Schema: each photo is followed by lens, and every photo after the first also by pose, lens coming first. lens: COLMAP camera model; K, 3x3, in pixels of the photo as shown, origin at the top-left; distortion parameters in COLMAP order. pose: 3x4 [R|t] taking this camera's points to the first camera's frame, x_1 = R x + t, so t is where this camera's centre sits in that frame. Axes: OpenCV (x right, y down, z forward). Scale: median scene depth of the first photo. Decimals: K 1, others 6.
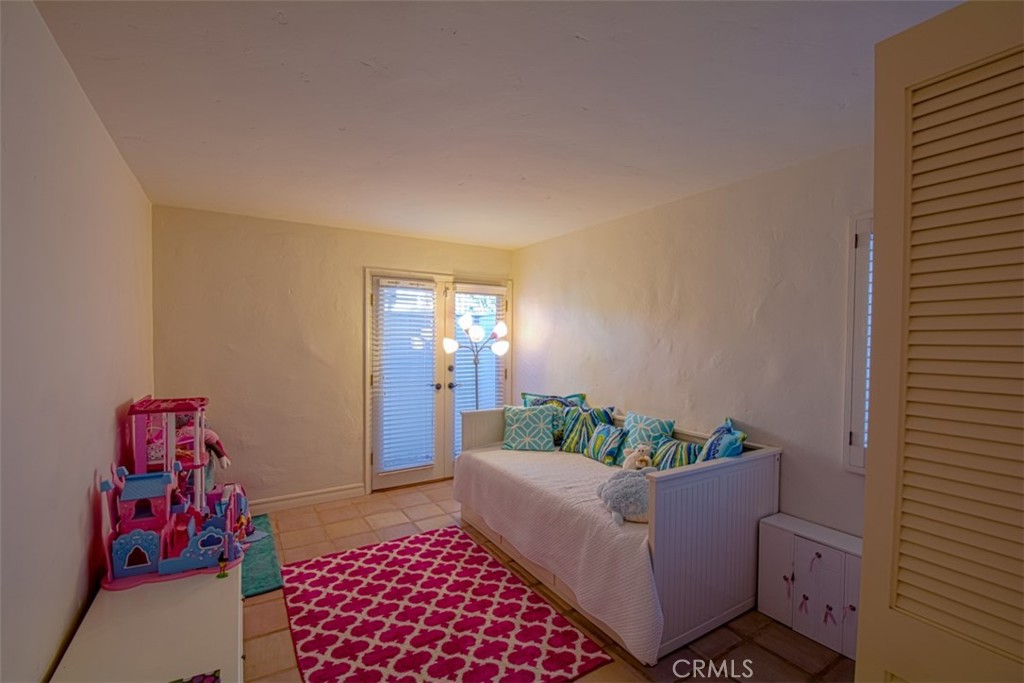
lens RADIAL K [[452.2, 0, 519.0], [0, 452.2, 348.5], [0, 0, 1]] dist [0.018992, -0.025468]
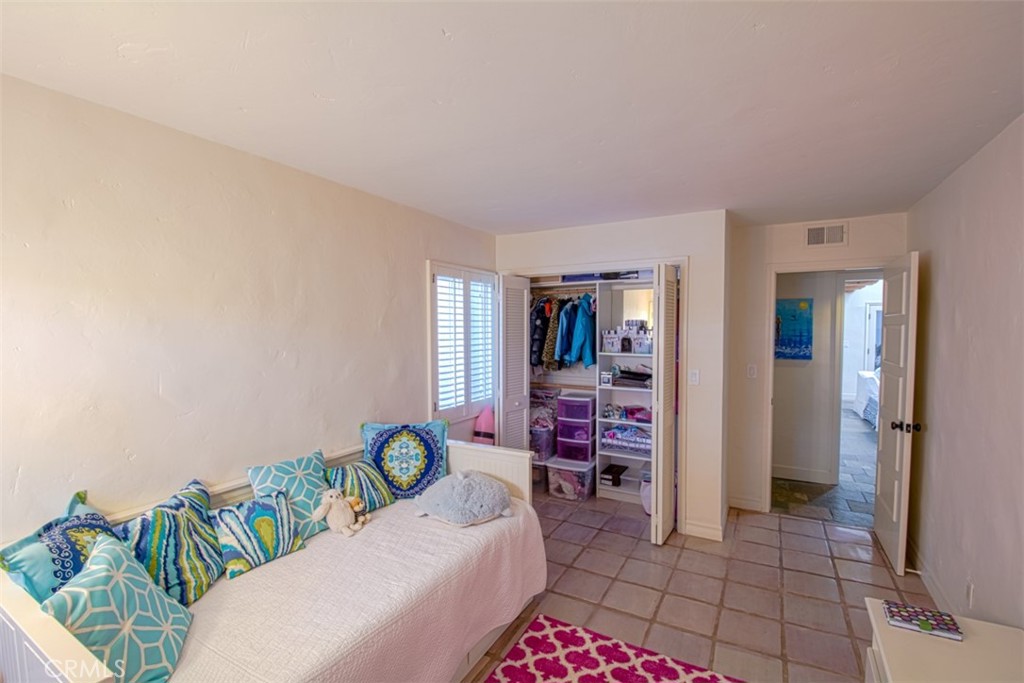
lens RADIAL K [[452.2, 0, 519.0], [0, 452.2, 348.5], [0, 0, 1]] dist [0.018992, -0.025468]
pose [[-0.483092, -0.044411, 0.874442, -0.529516], [0.023895, 0.997672, 0.063871, -0.064598], [-0.875243, 0.051751, -0.480906, 1.059329]]
